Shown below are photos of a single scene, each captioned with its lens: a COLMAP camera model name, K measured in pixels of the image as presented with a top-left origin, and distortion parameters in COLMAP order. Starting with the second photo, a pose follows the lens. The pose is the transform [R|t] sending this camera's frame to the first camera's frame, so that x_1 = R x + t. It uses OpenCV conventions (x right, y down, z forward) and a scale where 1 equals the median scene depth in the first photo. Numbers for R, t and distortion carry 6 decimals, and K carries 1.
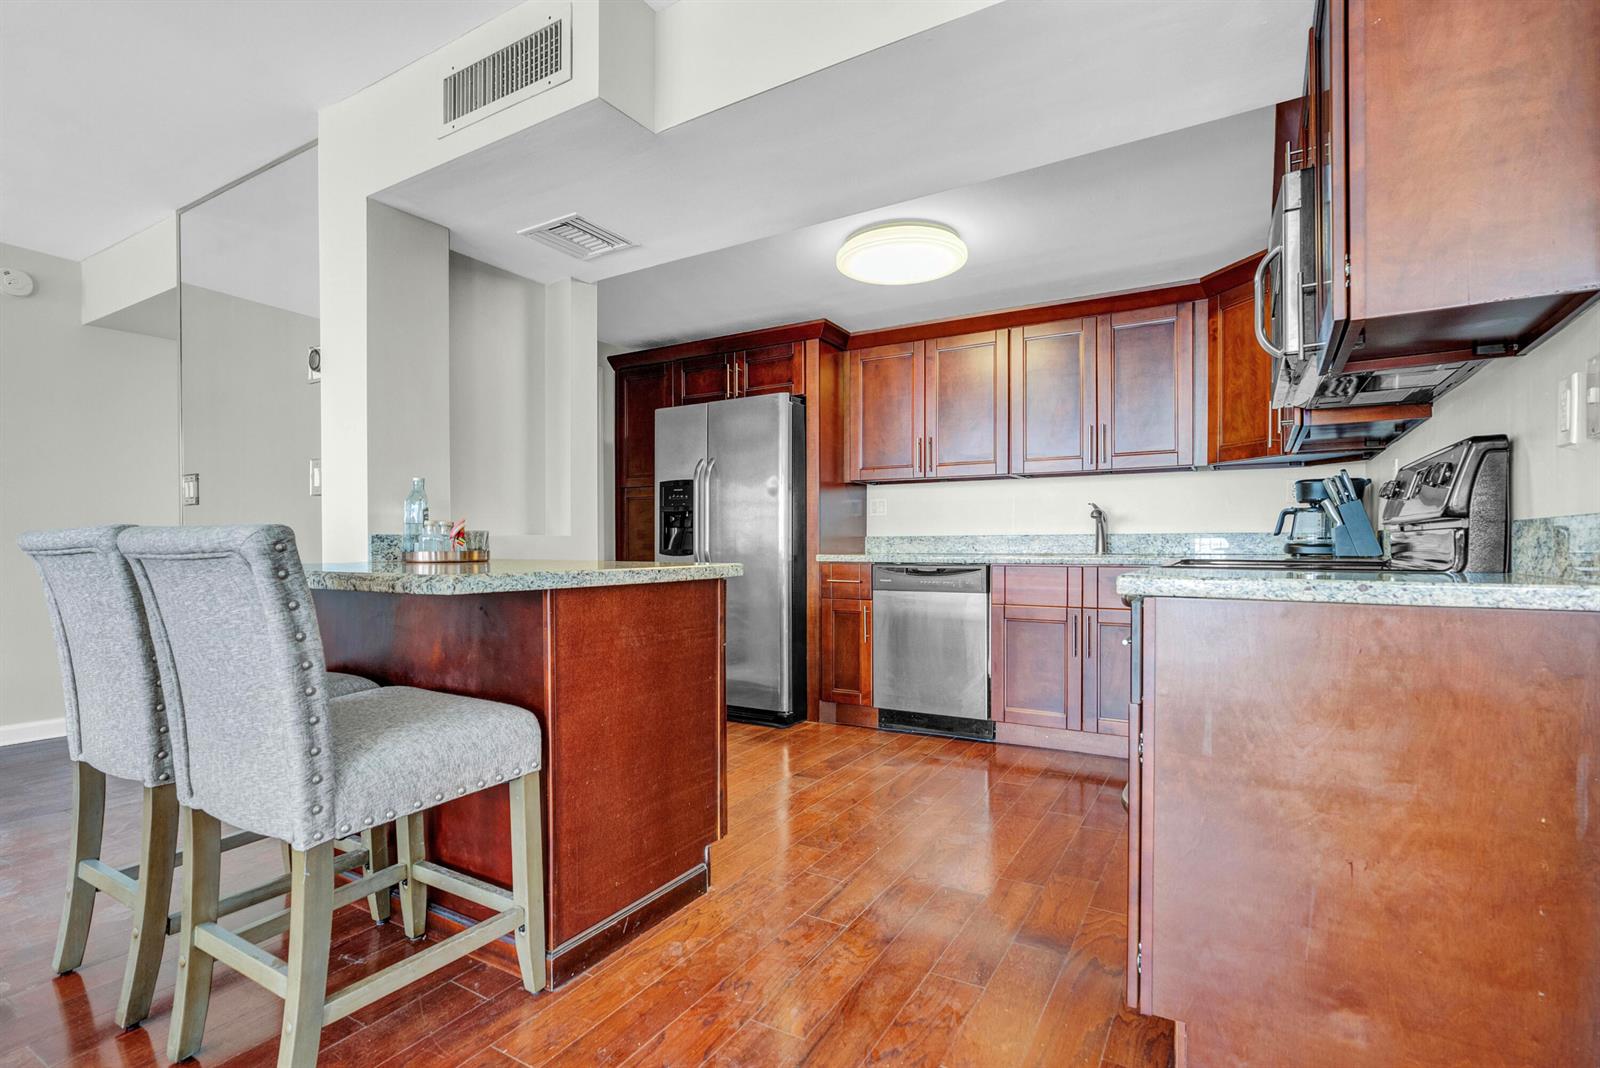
lens RADIAL K [[734.3, 0, 807.9], [0, 734.3, 541.2], [0, 0, 1]] dist [-0.003552, -0.000968]
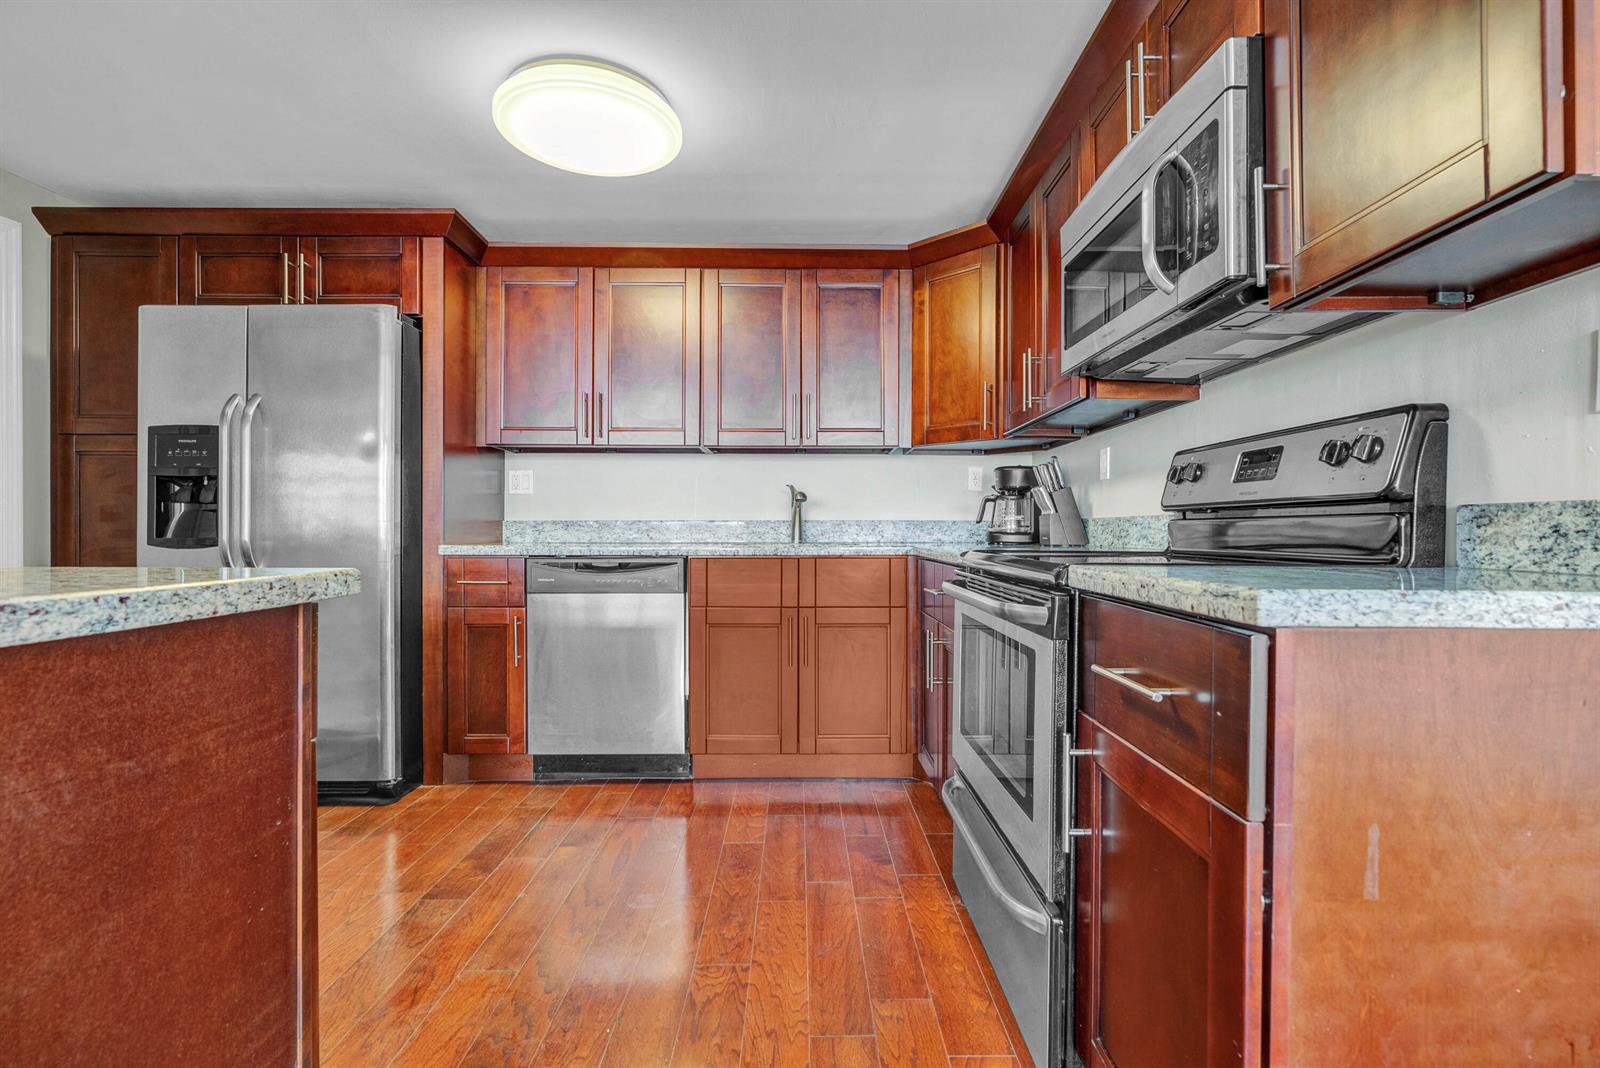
lens RADIAL K [[734.3, 0, 795.6], [0, 734.3, 531.2], [0, 0, 1]] dist [-0.003552, -0.000968]
pose [[0.867900, 0.003704, 0.496726, -0.043877], [-0.005500, 0.999983, 0.002153, 0.001760], [-0.496709, -0.004600, 0.867905, 0.244145]]
